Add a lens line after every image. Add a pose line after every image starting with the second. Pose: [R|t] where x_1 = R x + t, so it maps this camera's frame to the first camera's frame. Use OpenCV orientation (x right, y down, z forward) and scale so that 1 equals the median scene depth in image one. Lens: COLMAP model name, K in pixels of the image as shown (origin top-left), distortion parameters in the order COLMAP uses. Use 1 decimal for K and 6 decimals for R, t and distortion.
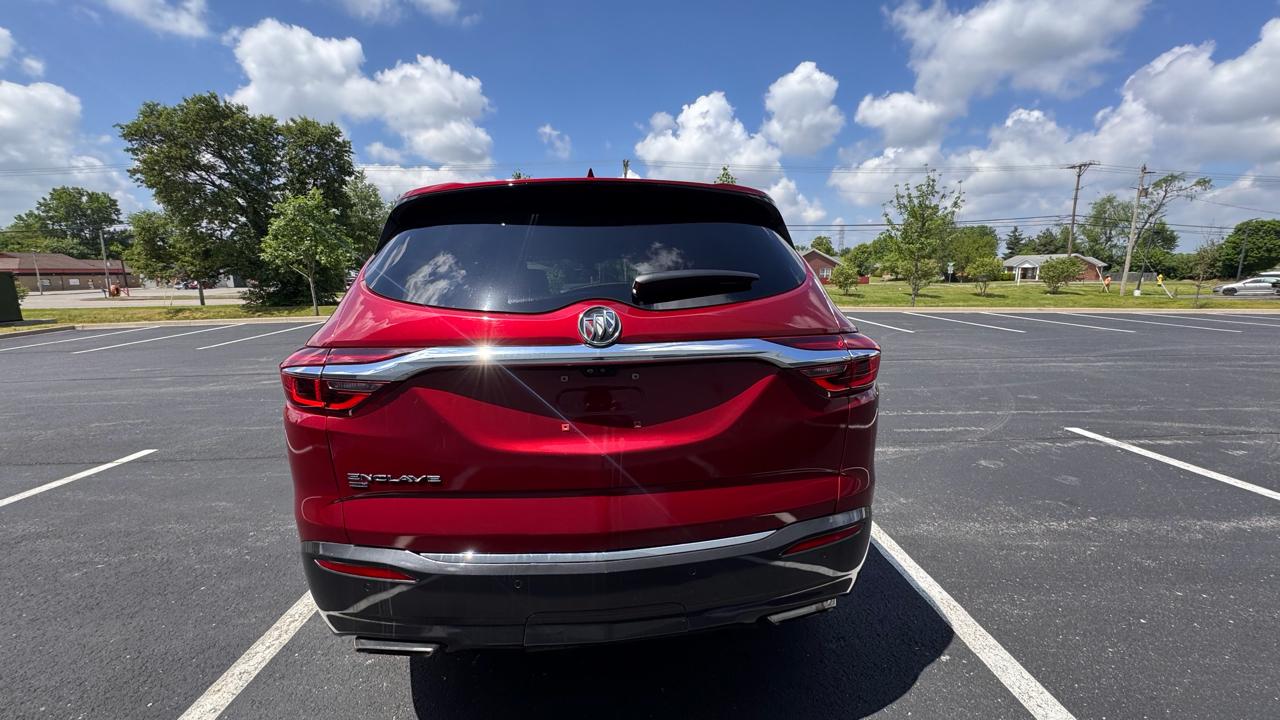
lens RADIAL K [[512.4, 0, 635.5], [0, 512.4, 359.8], [0, 0, 1]] dist [-0.002250, -0.000516]
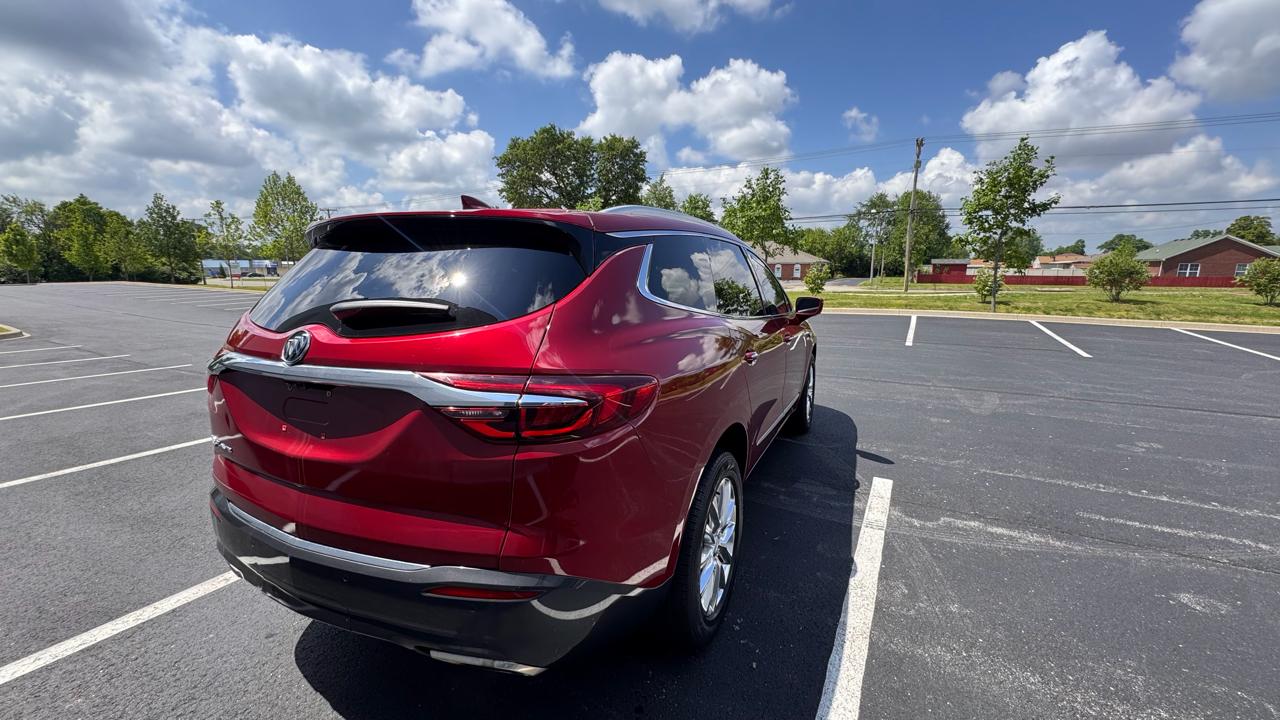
lens RADIAL K [[512.4, 0, 637.2], [0, 512.4, 360.6], [0, 0, 1]] dist [-0.002250, -0.000516]
pose [[0.859838, 0.097435, -0.501183, 0.044460], [-0.090385, 0.995166, 0.038405, -0.005517], [0.502503, 0.012278, 0.864489, 0.014357]]
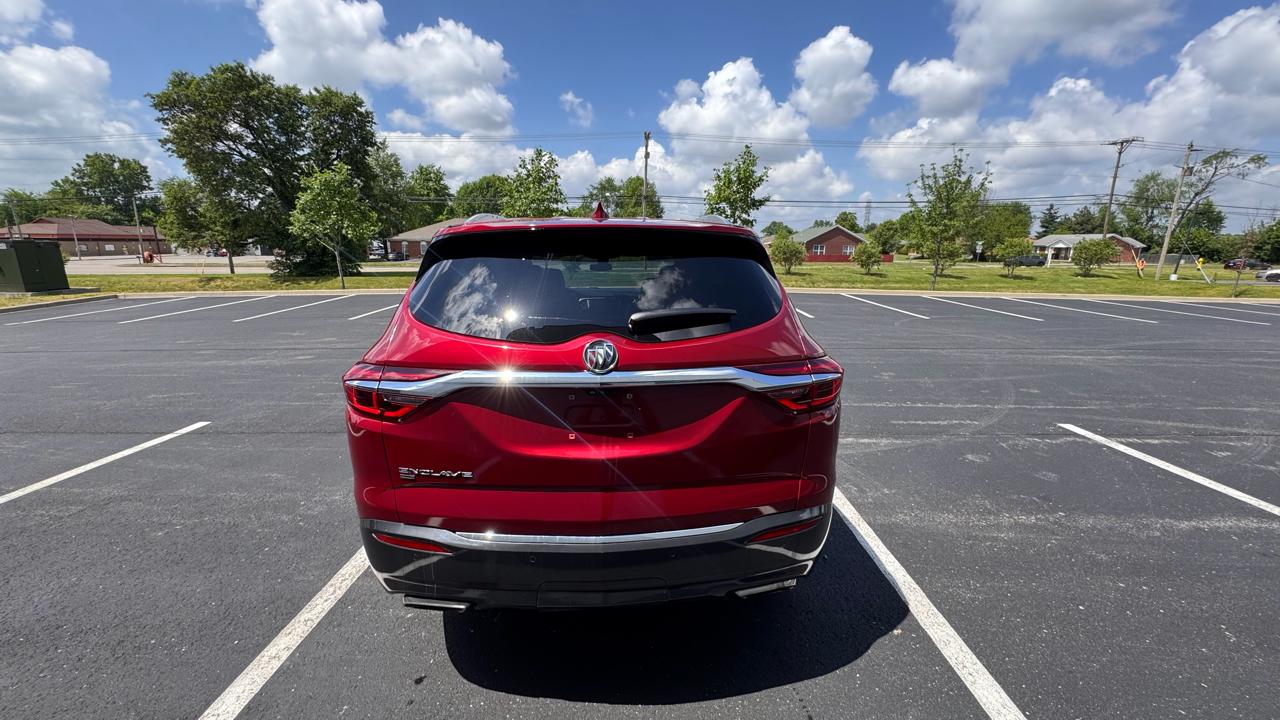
lens RADIAL K [[512.4, 0, 635.9], [0, 512.4, 360.4], [0, 0, 1]] dist [-0.002250, -0.000516]
pose [[0.999174, 0.022448, -0.033873, 0.001985], [-0.020642, 0.998394, 0.052748, -0.004281], [0.035003, -0.052005, 0.998033, -0.007830]]
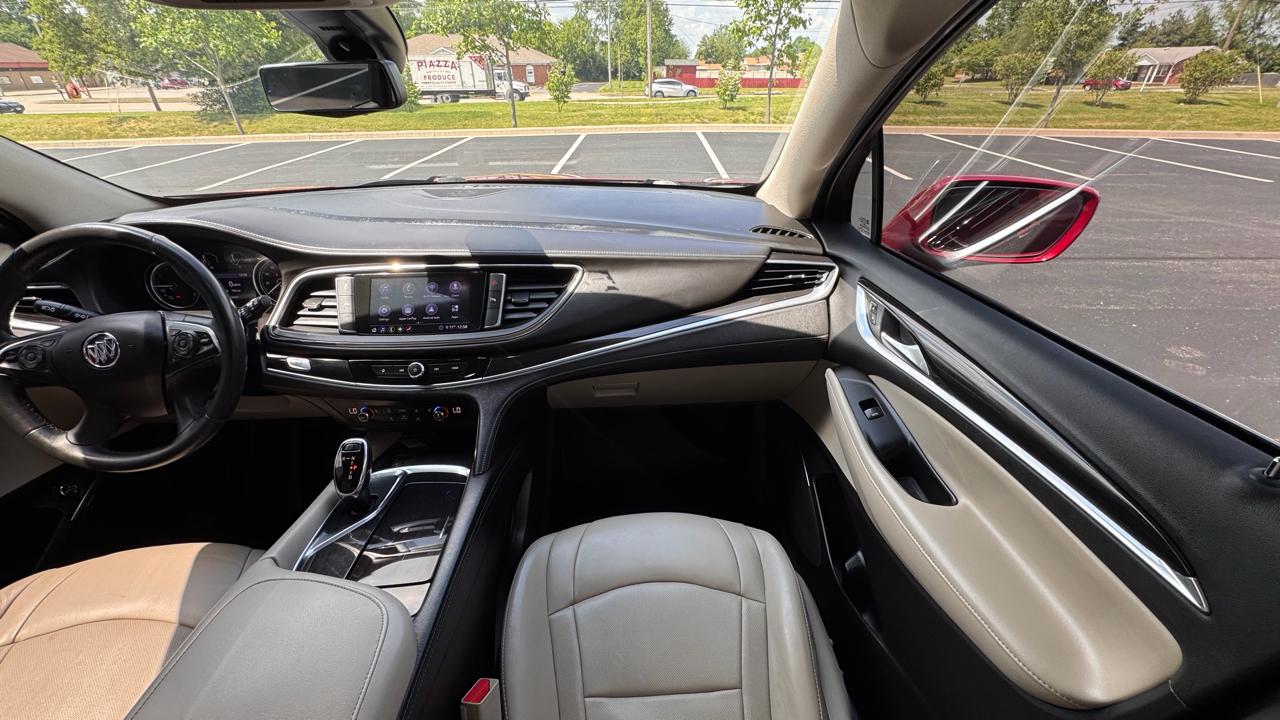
lens RADIAL K [[505.1, 0, 641.4], [0, 505.1, 358.5], [0, 0, 1]] dist [-0.002605, -0.000281]
pose [[0.999340, 0.021299, -0.029411, 0.000028], [-0.009863, 0.938680, 0.344649, -0.018900], [0.034948, -0.344131, 0.938271, 0.106716]]
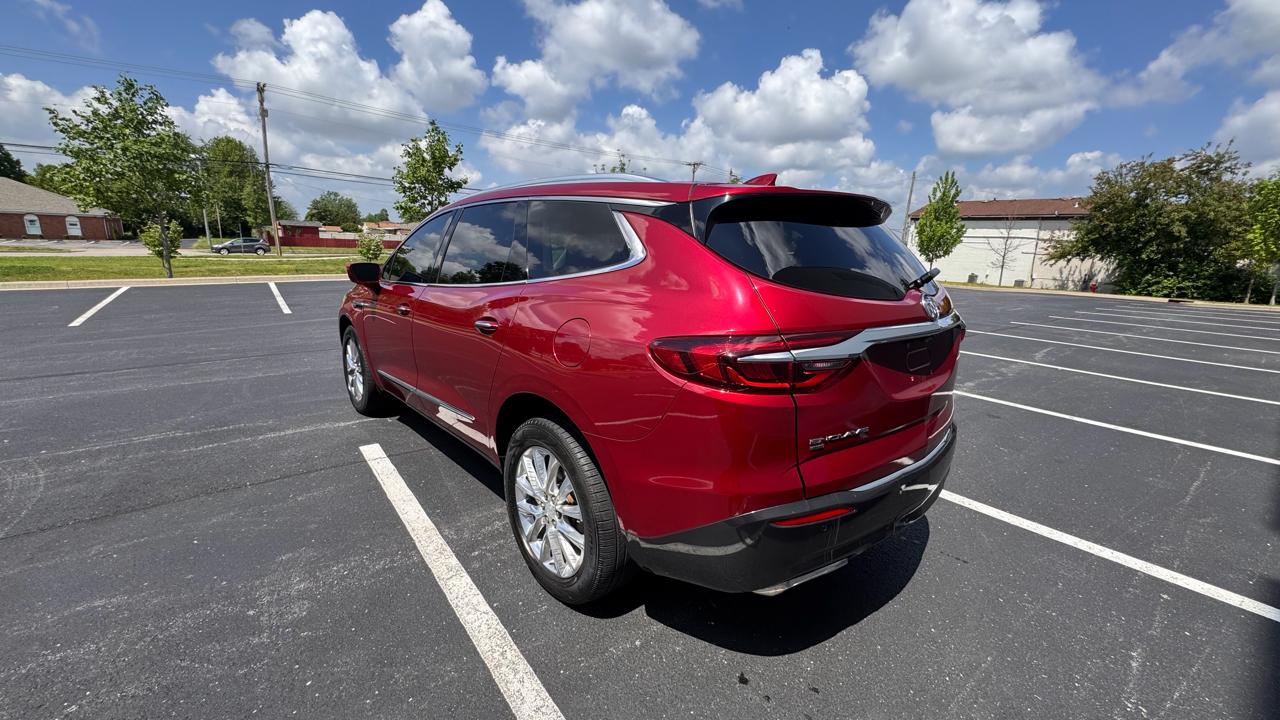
lens RADIAL K [[512.4, 0, 638.6], [0, 512.4, 366.0], [0, 0, 1]] dist [-0.002250, -0.000516]
pose [[0.804199, -0.103662, 0.585250, -0.061610], [0.057268, 0.993606, 0.097299, -0.003445], [-0.591594, -0.044732, 0.804994, 0.011163]]
